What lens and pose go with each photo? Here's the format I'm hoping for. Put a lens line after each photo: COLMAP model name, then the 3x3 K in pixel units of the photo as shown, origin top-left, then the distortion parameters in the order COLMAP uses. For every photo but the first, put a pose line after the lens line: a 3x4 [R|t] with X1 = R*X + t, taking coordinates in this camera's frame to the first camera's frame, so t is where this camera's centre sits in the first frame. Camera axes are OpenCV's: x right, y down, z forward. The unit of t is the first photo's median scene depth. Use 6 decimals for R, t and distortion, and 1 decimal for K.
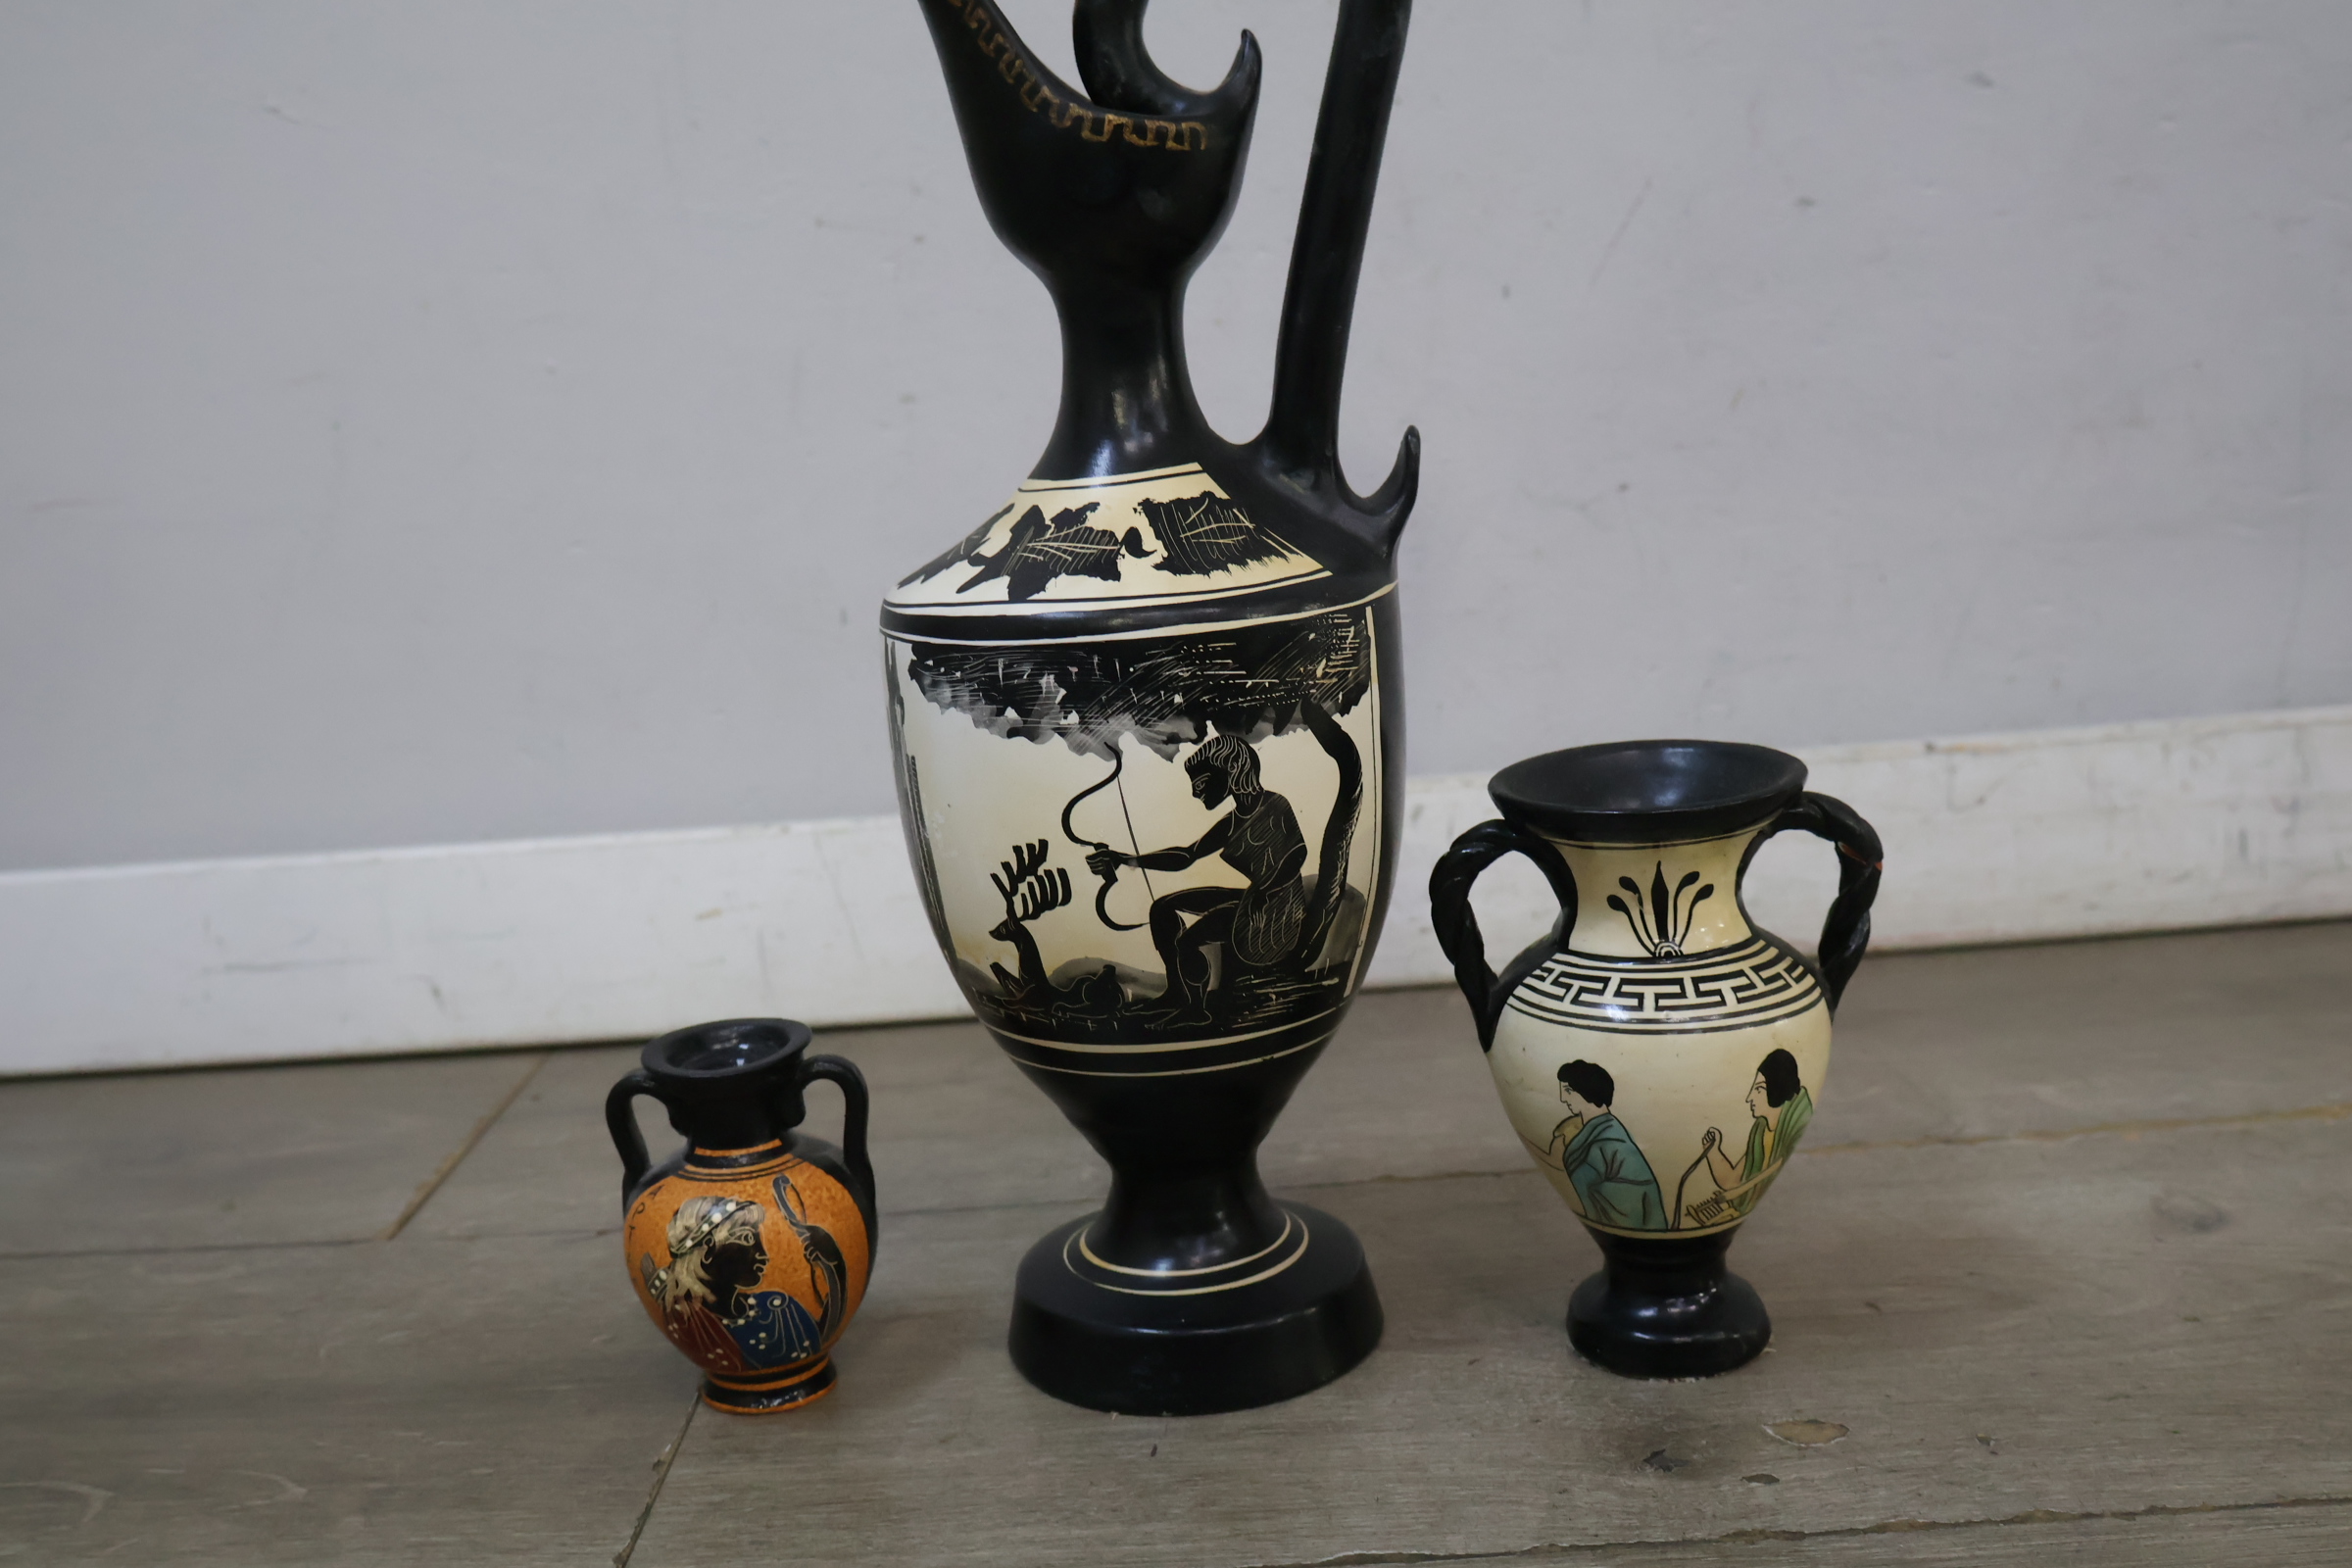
lens RADIAL K [[2551.9, 0, 1157.1], [0, 2551.9, 778.2], [0, 0, 1]] dist [0.007179, 0.000000]
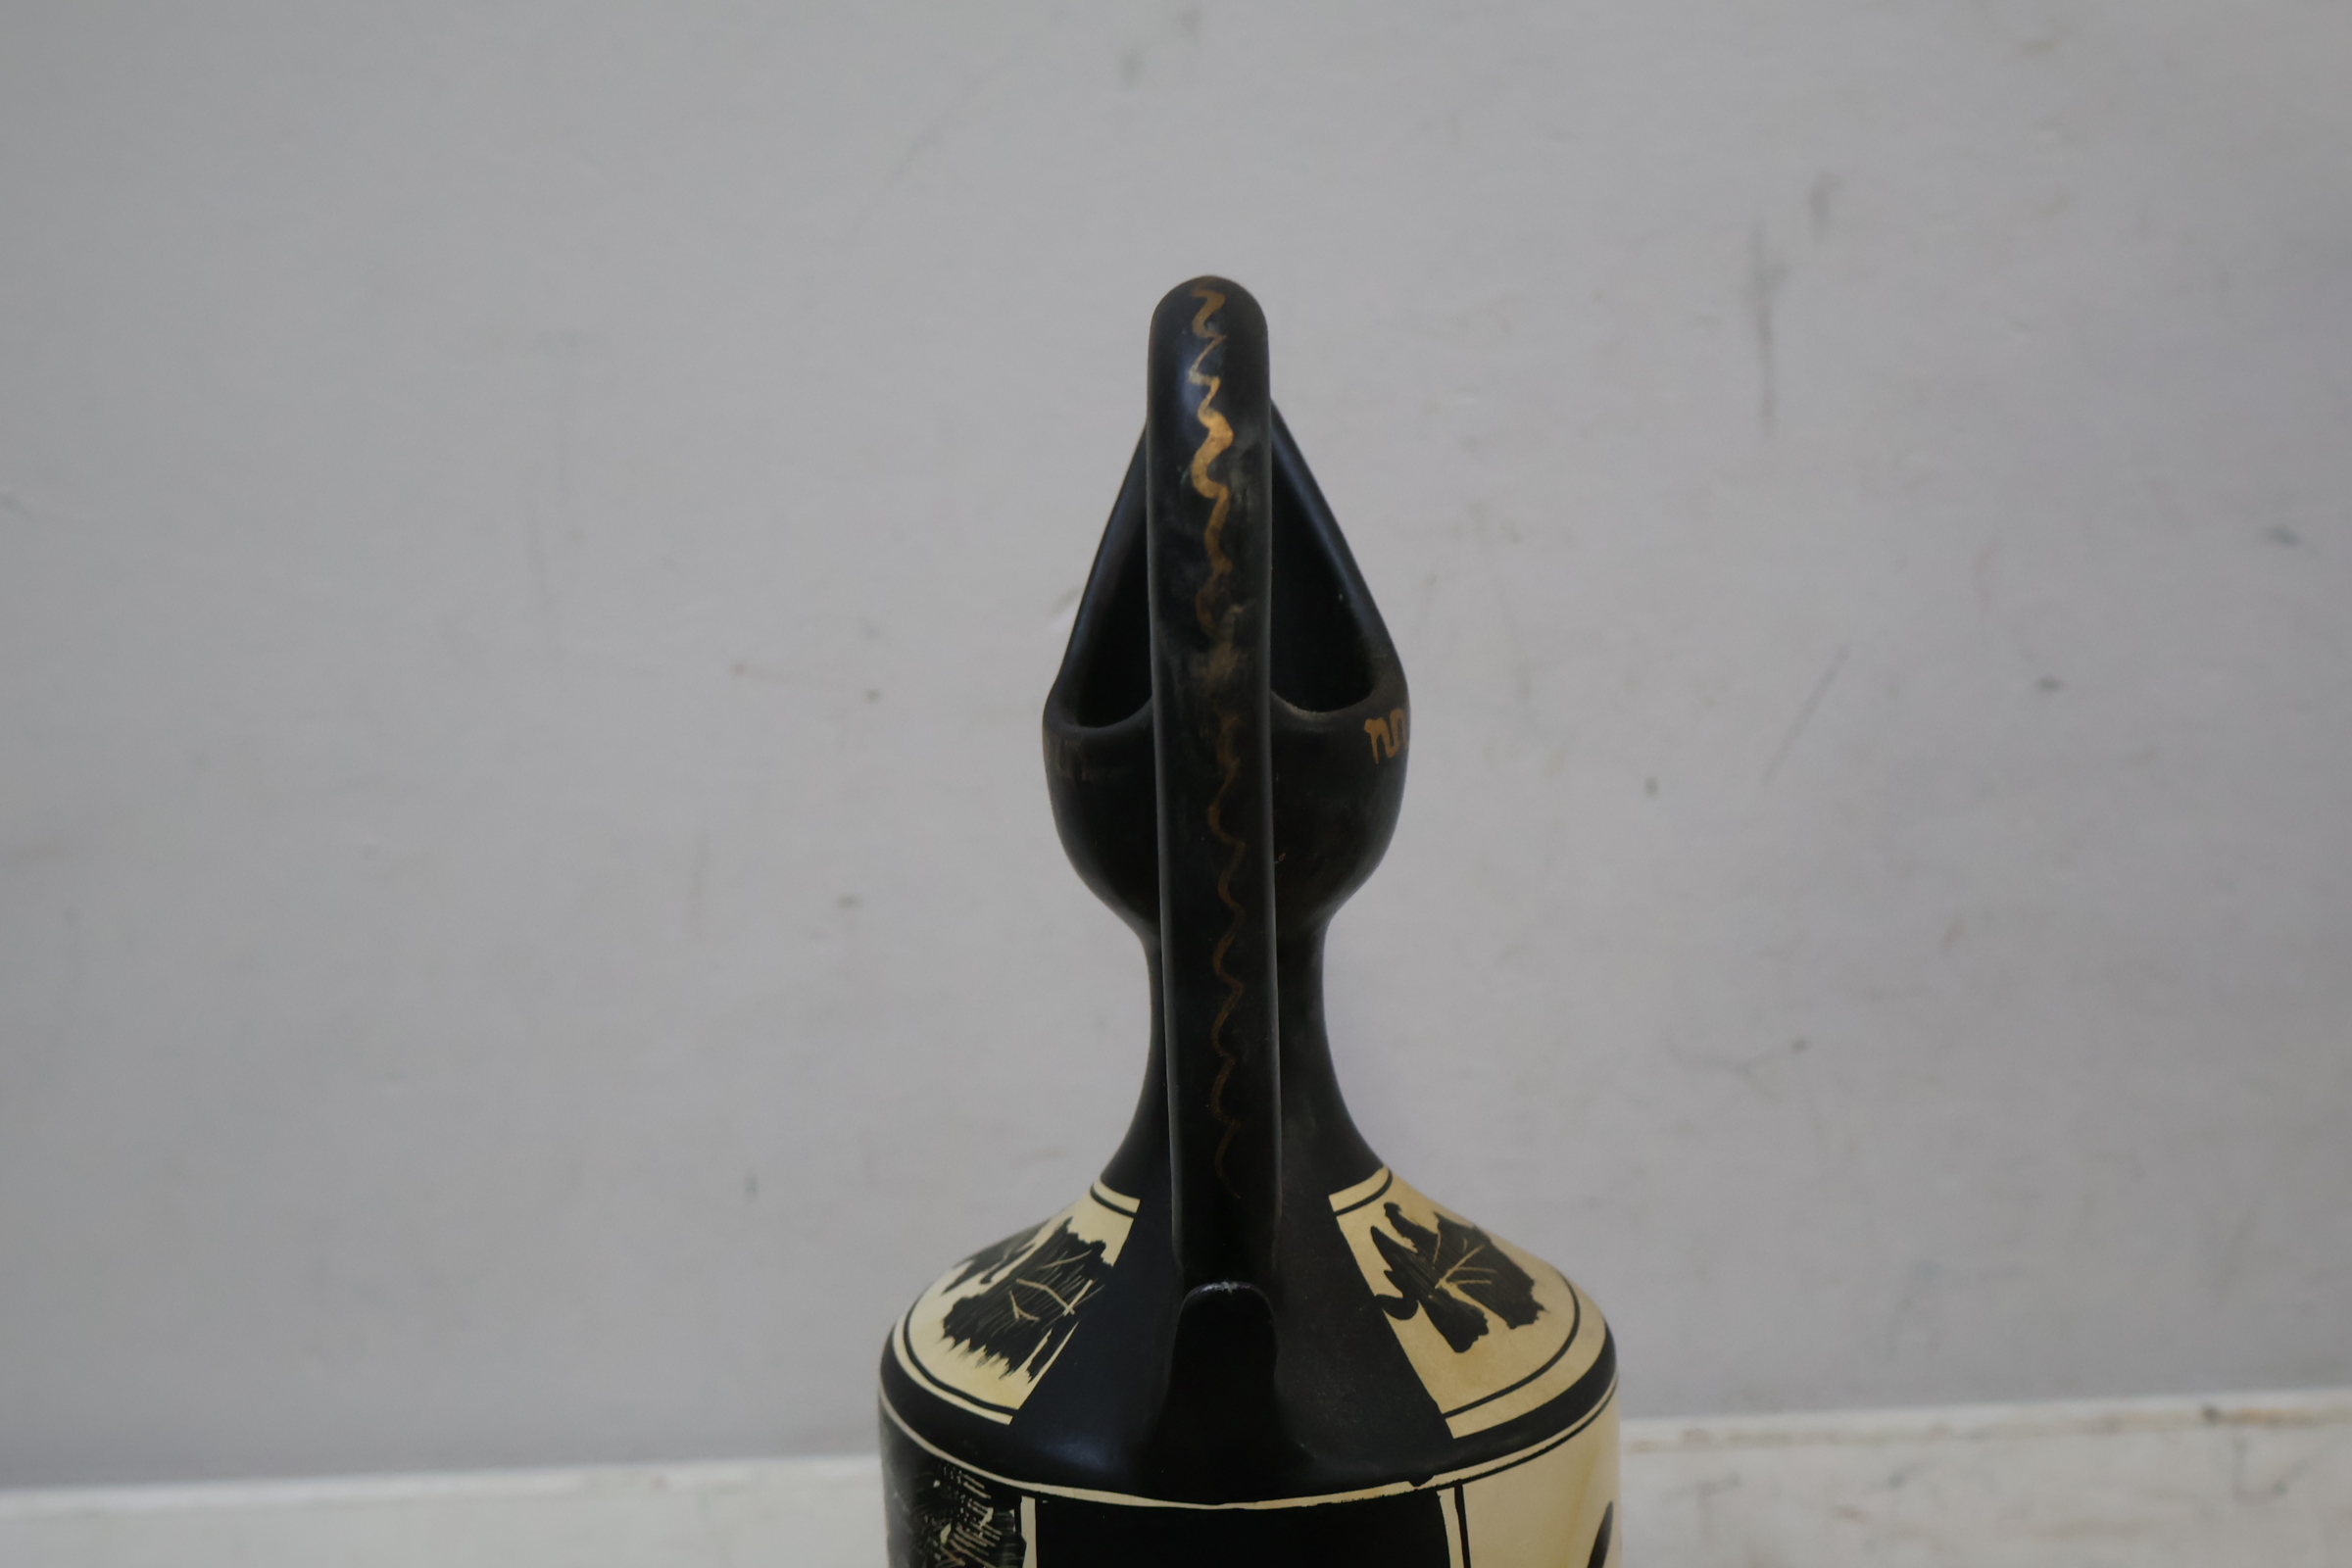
lens RADIAL K [[2551.9, 0, 1155.7], [0, 2551.9, 776.2], [0, 0, 1]] dist [0.007179, 0.000000]
pose [[0.999084, 0.028787, 0.031675, -0.051085], [-0.026051, 0.996155, -0.083651, -0.195134], [-0.033961, 0.082750, 0.995992, 0.391369]]
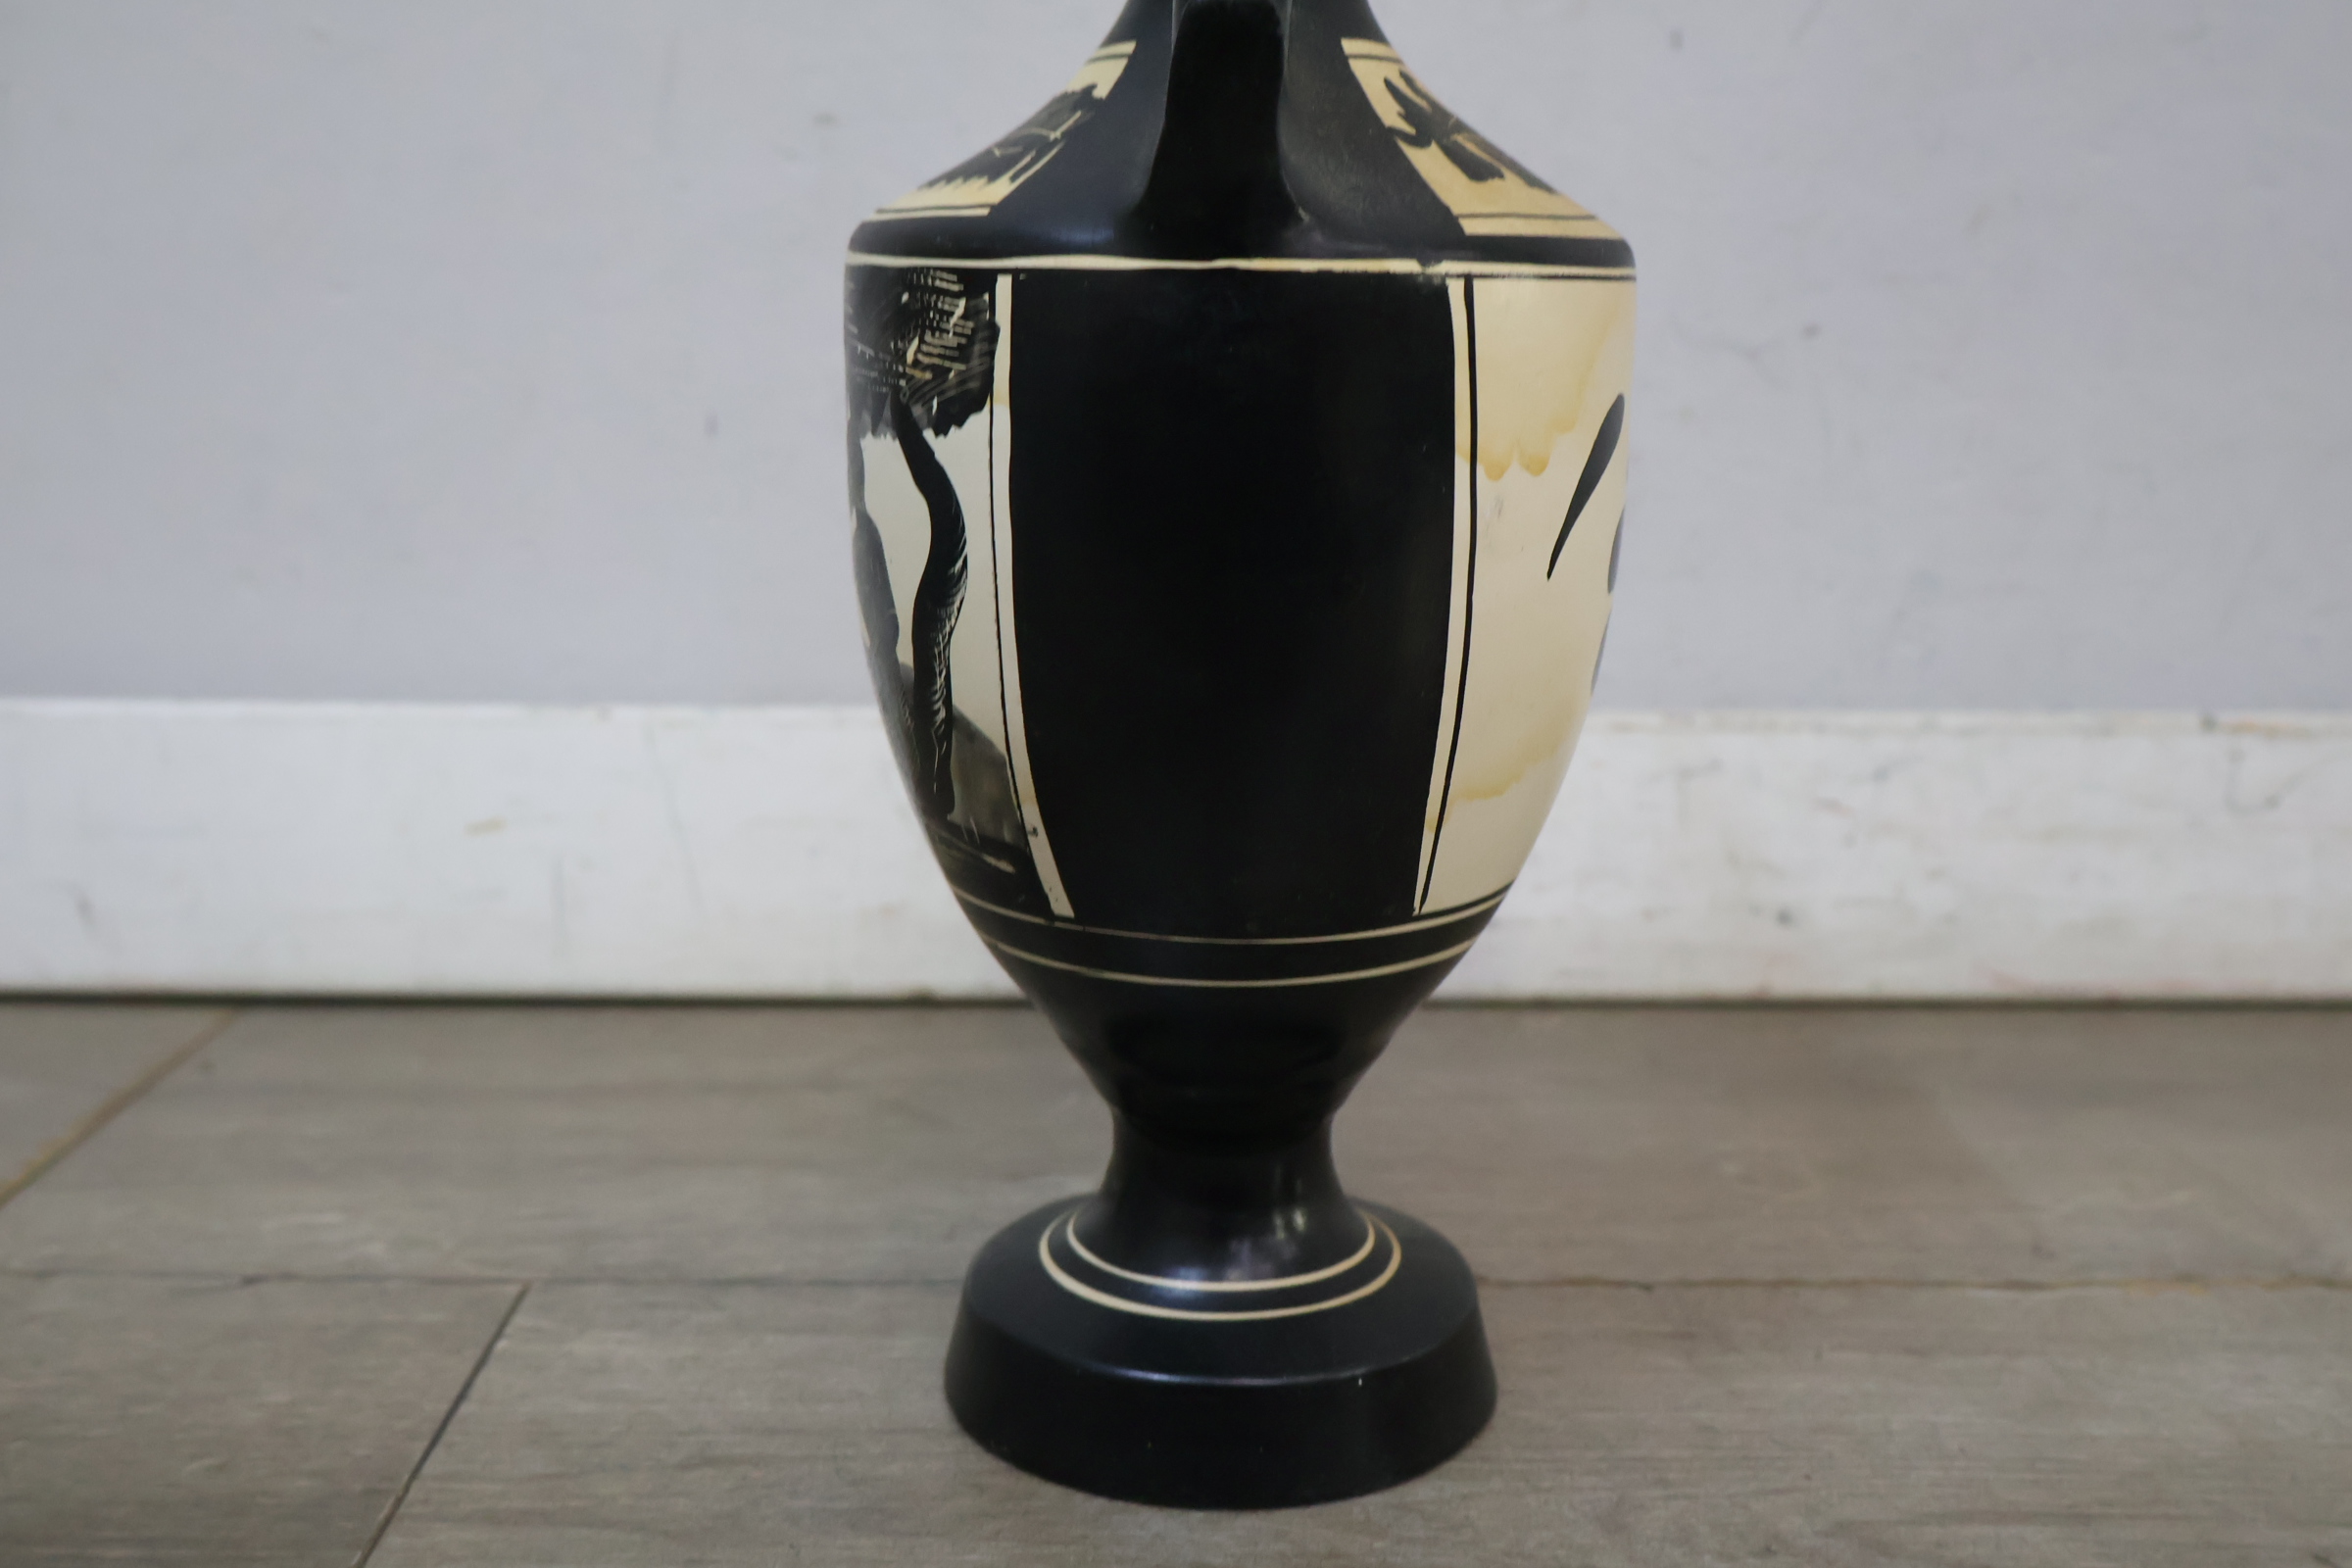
lens RADIAL K [[2551.9, 0, 1141.5], [0, 2551.9, 803.2], [0, 0, 1]] dist [0.007179, 0.000000]
pose [[0.996061, 0.076741, 0.044422, -0.042642], [-0.076434, 0.997038, -0.008563, 0.061303], [-0.044947, 0.005133, 0.998976, 0.451819]]
